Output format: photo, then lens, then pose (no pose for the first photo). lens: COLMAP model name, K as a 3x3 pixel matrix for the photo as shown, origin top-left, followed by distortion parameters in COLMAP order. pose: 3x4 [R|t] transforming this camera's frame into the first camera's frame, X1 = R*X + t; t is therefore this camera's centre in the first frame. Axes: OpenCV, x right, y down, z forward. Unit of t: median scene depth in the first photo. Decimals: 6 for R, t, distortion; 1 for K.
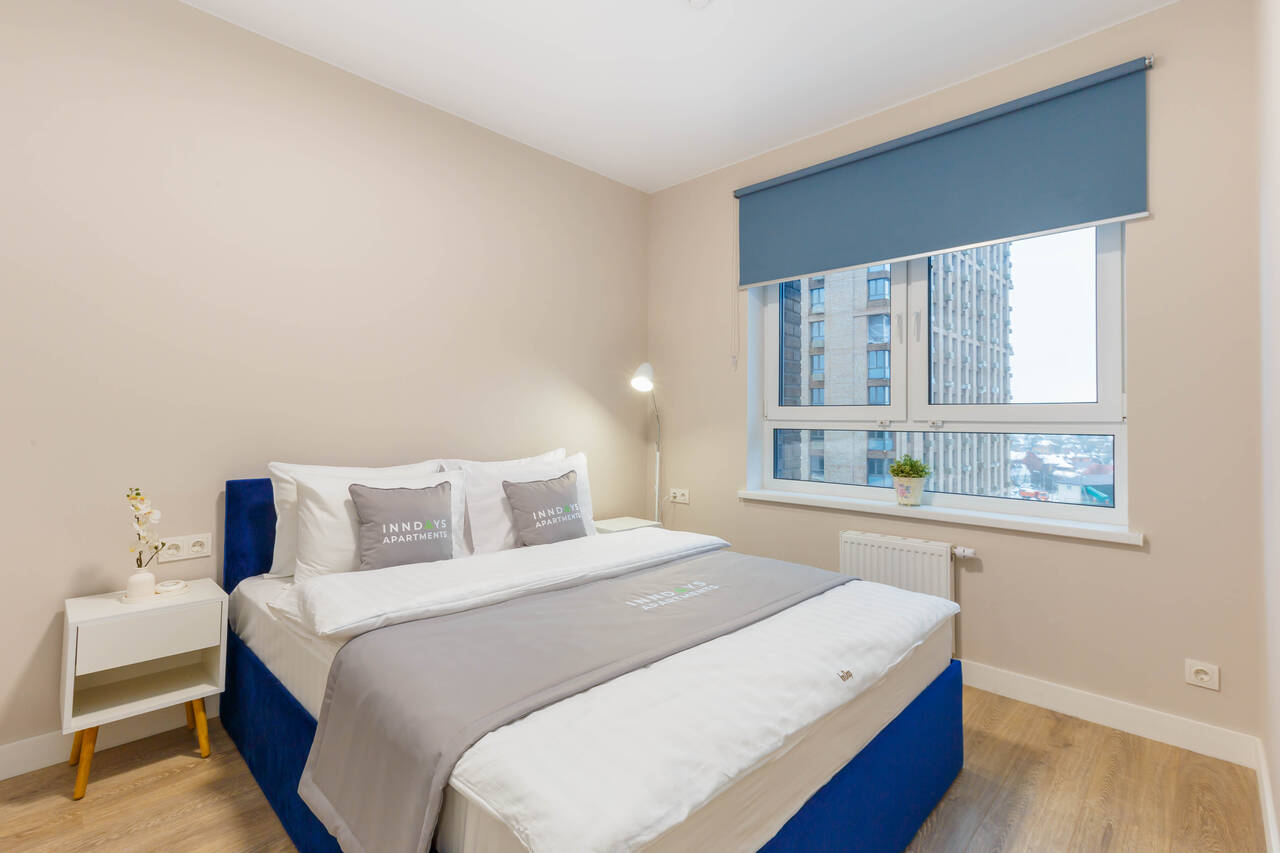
lens RADIAL K [[598.6, 0, 640.0], [0, 598.6, 426.5], [0, 0, 1]] dist [0.023379, -0.000813]
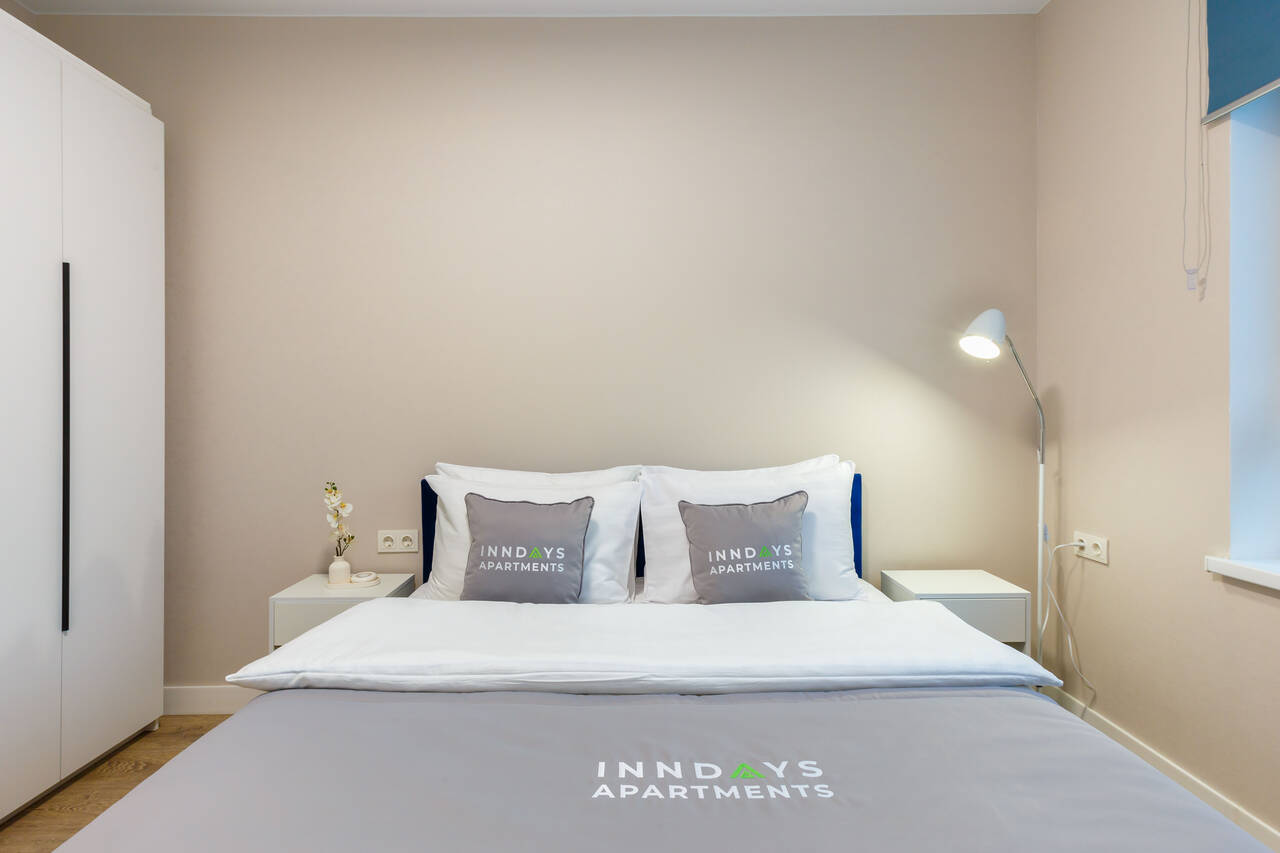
lens RADIAL K [[637.2, 0, 647.2], [0, 637.2, 422.7], [0, 0, 1]] dist [-0.037970, 0.048323]
pose [[0.705133, -0.005893, -0.709051, 0.274820], [0.008621, 0.999963, 0.000262, -0.000909], [0.709023, -0.006298, 0.705157, 0.447076]]
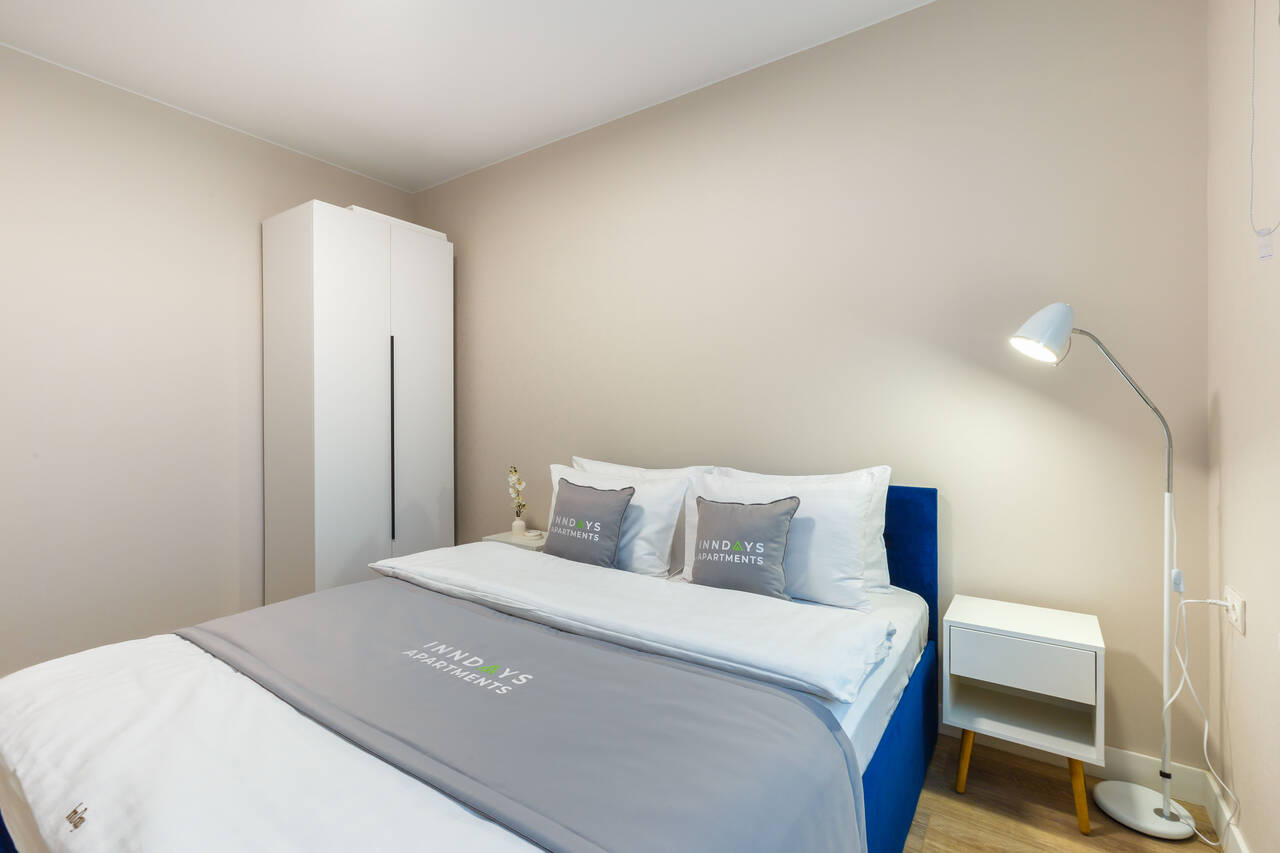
lens RADIAL K [[587.0, 0, 640.0], [0, 587.0, 426.5], [0, 0, 1]] dist [0.000183, -0.000291]
pose [[0.161447, -0.010198, -0.986829, 0.556005], [-0.014722, 0.999810, -0.012741, 0.007088], [0.986772, 0.016585, 0.161266, 0.789756]]
